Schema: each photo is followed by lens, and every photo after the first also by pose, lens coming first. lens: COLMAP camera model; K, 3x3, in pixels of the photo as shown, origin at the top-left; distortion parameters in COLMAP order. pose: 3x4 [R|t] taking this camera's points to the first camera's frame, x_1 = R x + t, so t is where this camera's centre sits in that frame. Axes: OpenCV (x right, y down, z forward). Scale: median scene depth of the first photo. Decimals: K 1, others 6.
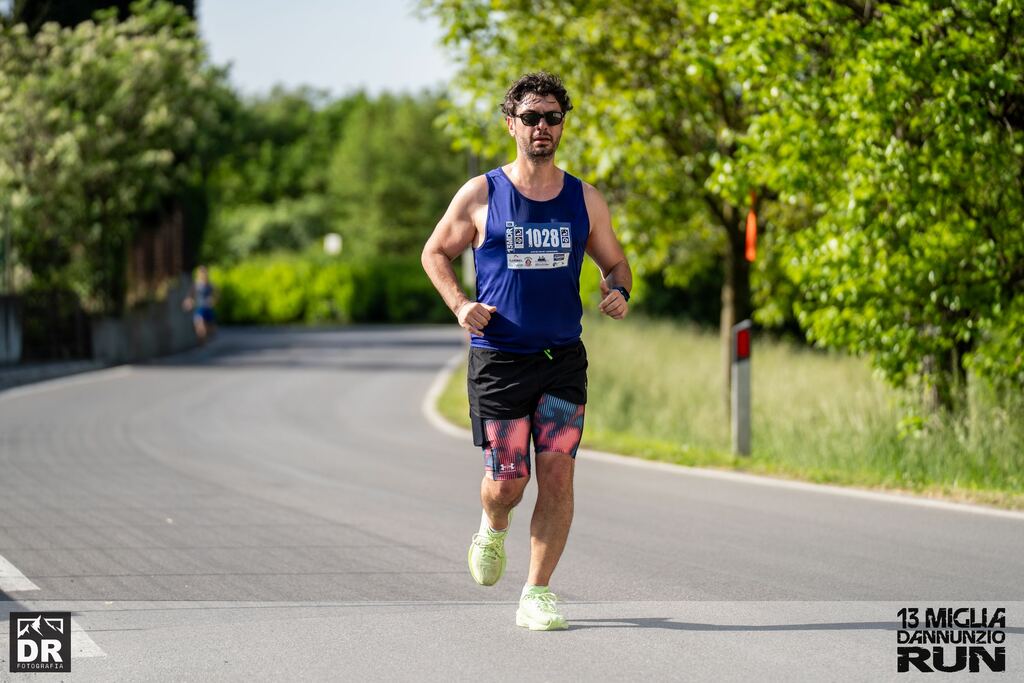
lens RADIAL K [[4040.3, 0, 512.0], [0, 4040.3, 341.5], [0, 0, 1]] dist [1.655773, -0.745640]
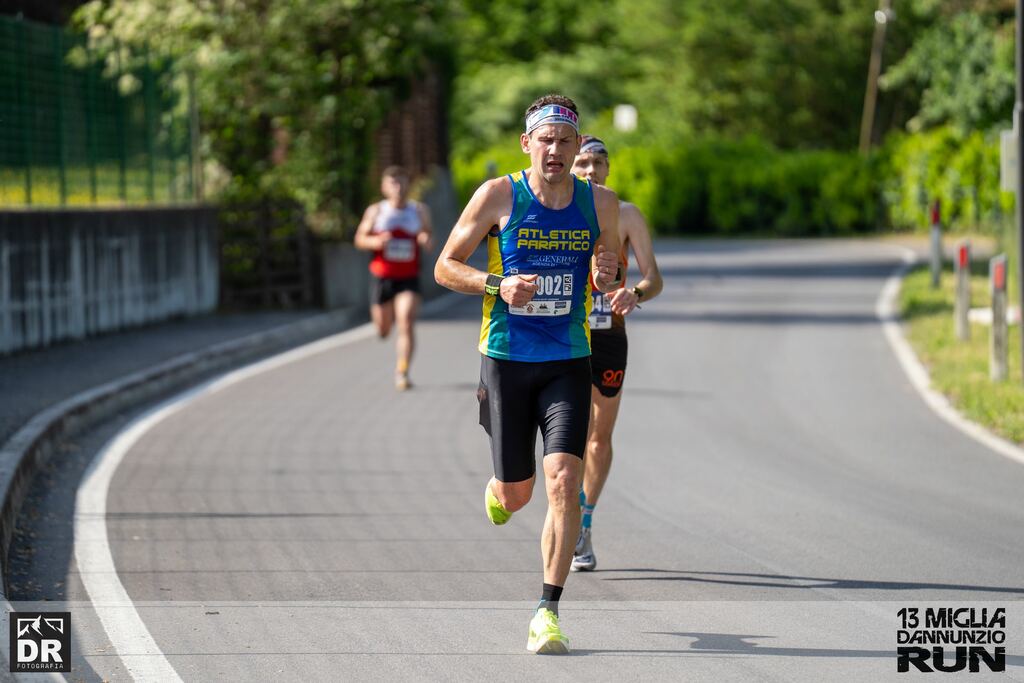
lens RADIAL K [[5335.4, 0, 512.0], [0, 5335.4, 341.5], [0, 0, 1]] dist [3.383534, 13.226744]
pose [[0.998764, -0.005035, -0.049448, -0.030477], [0.005950, 0.999814, 0.018368, -0.005410], [0.049346, -0.018639, 0.998608, 0.161479]]
